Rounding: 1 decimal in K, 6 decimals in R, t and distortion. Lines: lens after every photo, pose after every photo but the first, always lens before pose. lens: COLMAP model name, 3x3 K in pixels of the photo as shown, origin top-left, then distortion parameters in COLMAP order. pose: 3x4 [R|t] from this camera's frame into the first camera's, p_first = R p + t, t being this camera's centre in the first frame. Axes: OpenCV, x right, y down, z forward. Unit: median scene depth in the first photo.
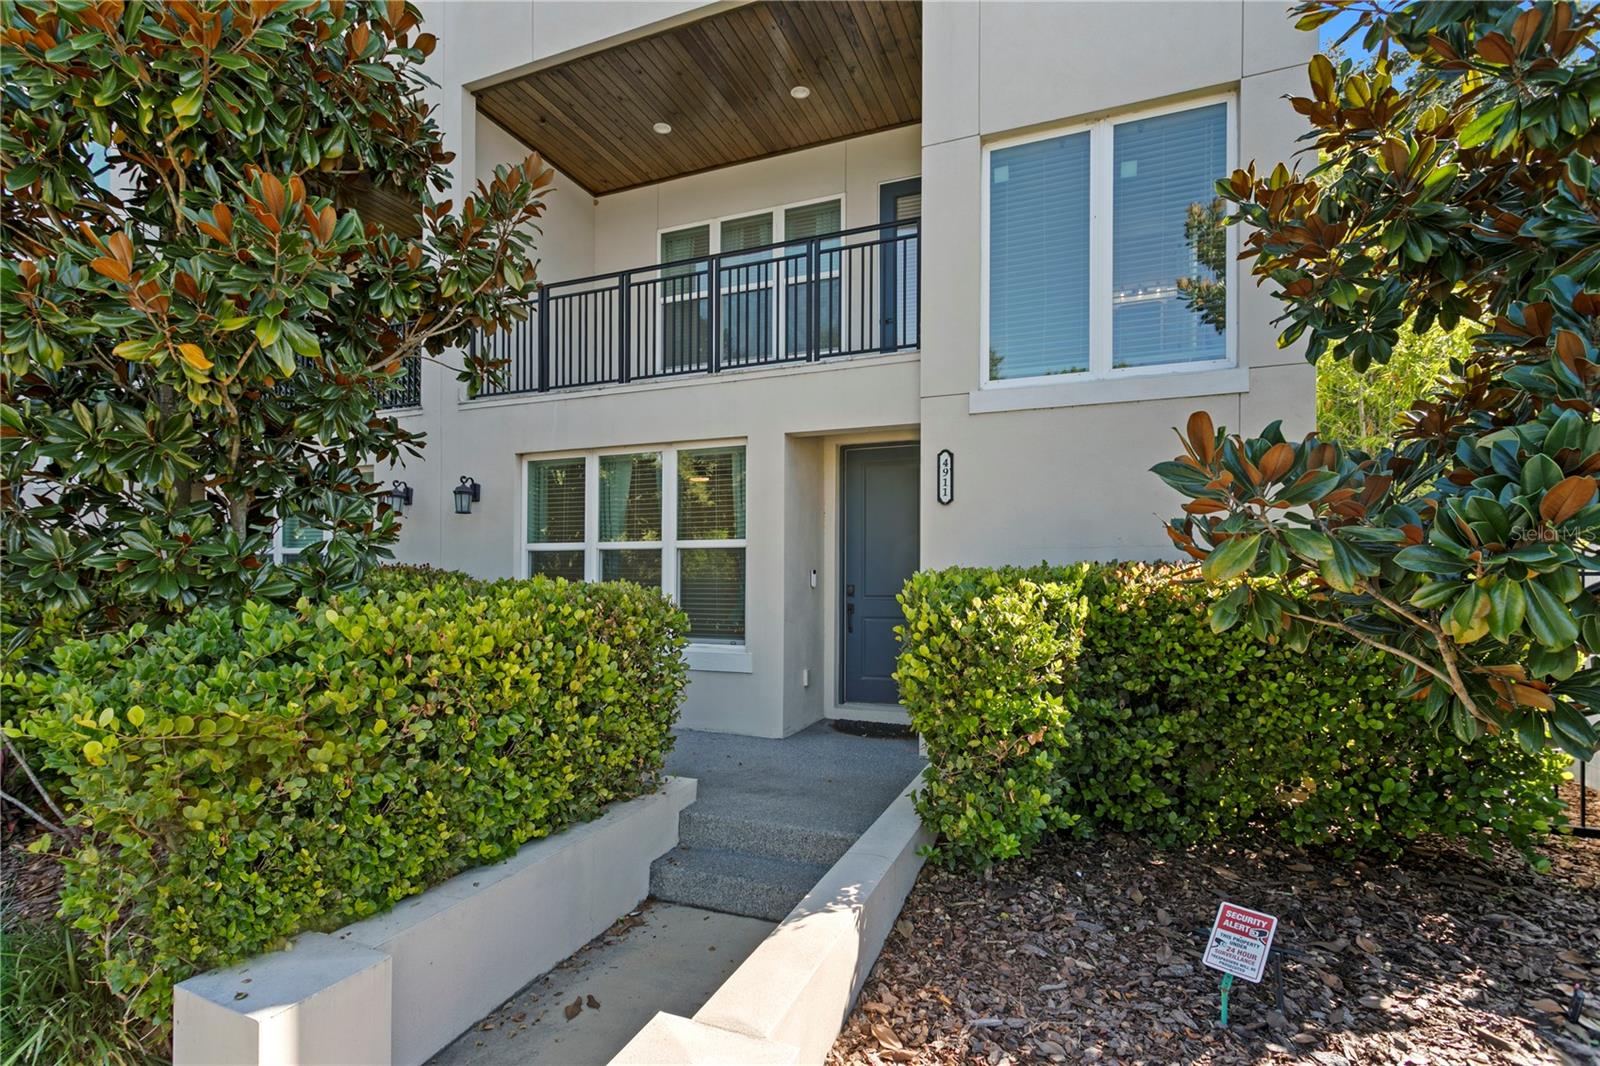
lens RADIAL K [[761.4, 0, 771.6], [0, 761.4, 568.3], [0, 0, 1]] dist [-0.000115, 0.000460]
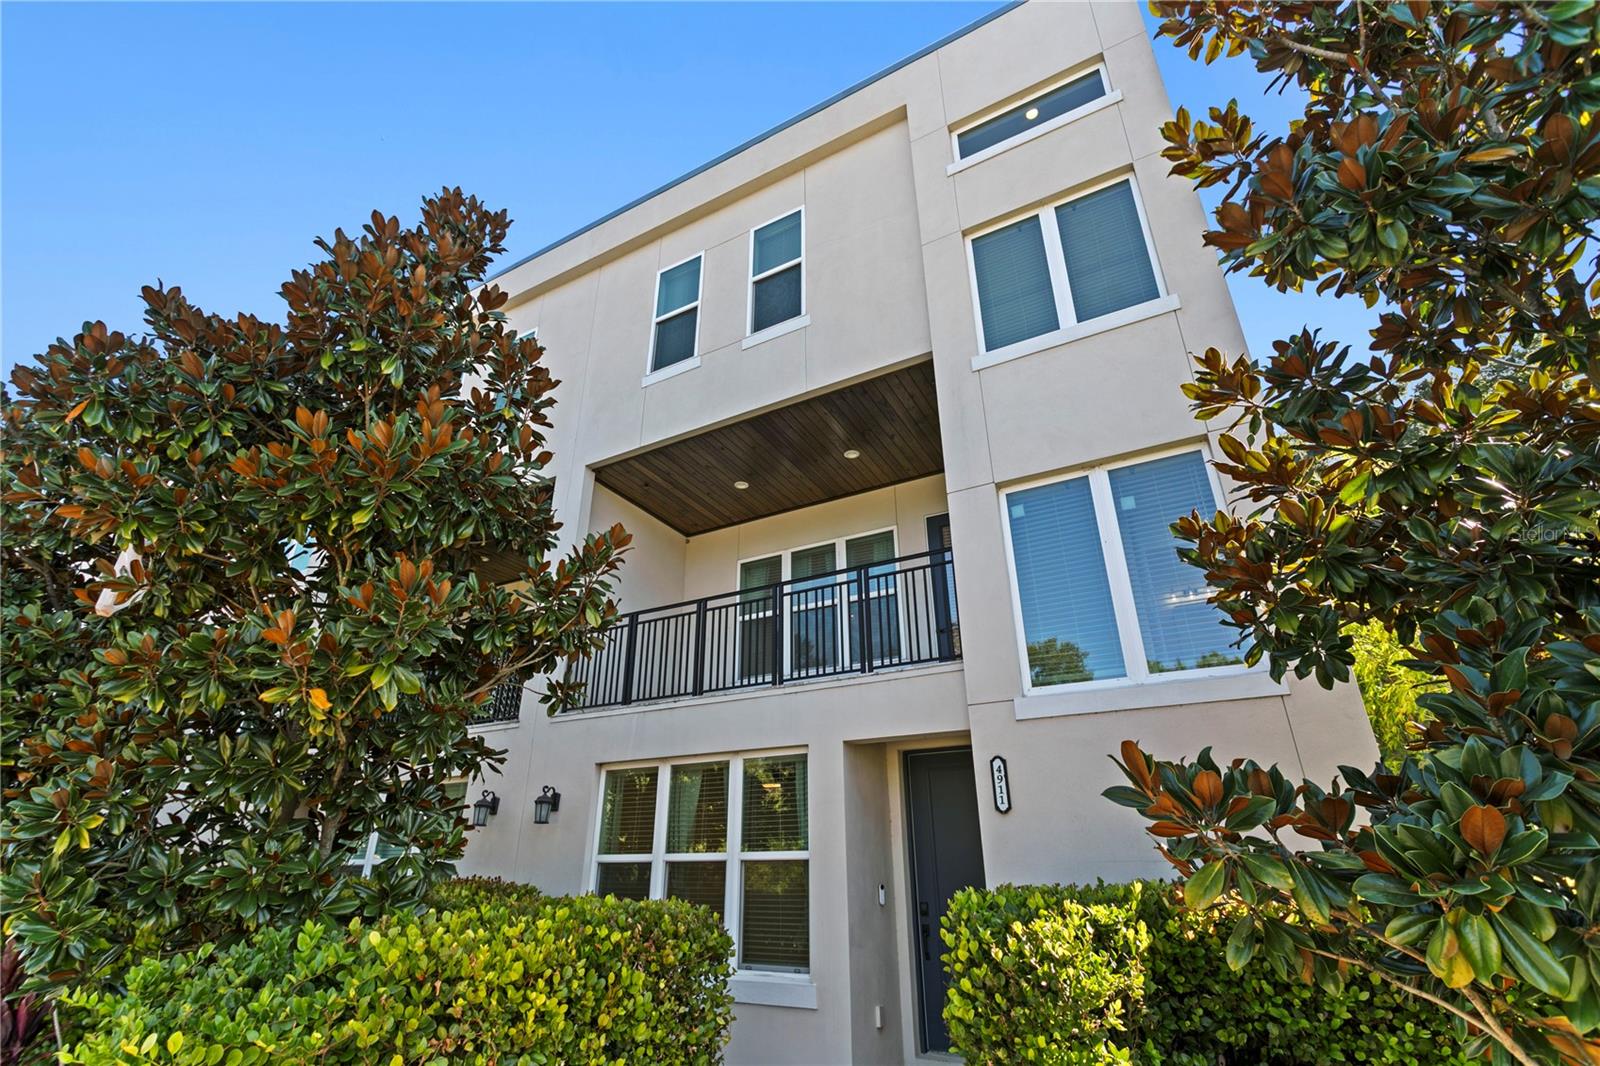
lens RADIAL K [[761.4, 0, 797.7], [0, 761.4, 524.8], [0, 0, 1]] dist [-0.000115, 0.000460]
pose [[0.993003, -0.046683, -0.108467, 0.121179], [-0.002897, 0.908633, -0.417586, -0.014982], [0.118051, 0.414978, 0.902140, -0.106896]]
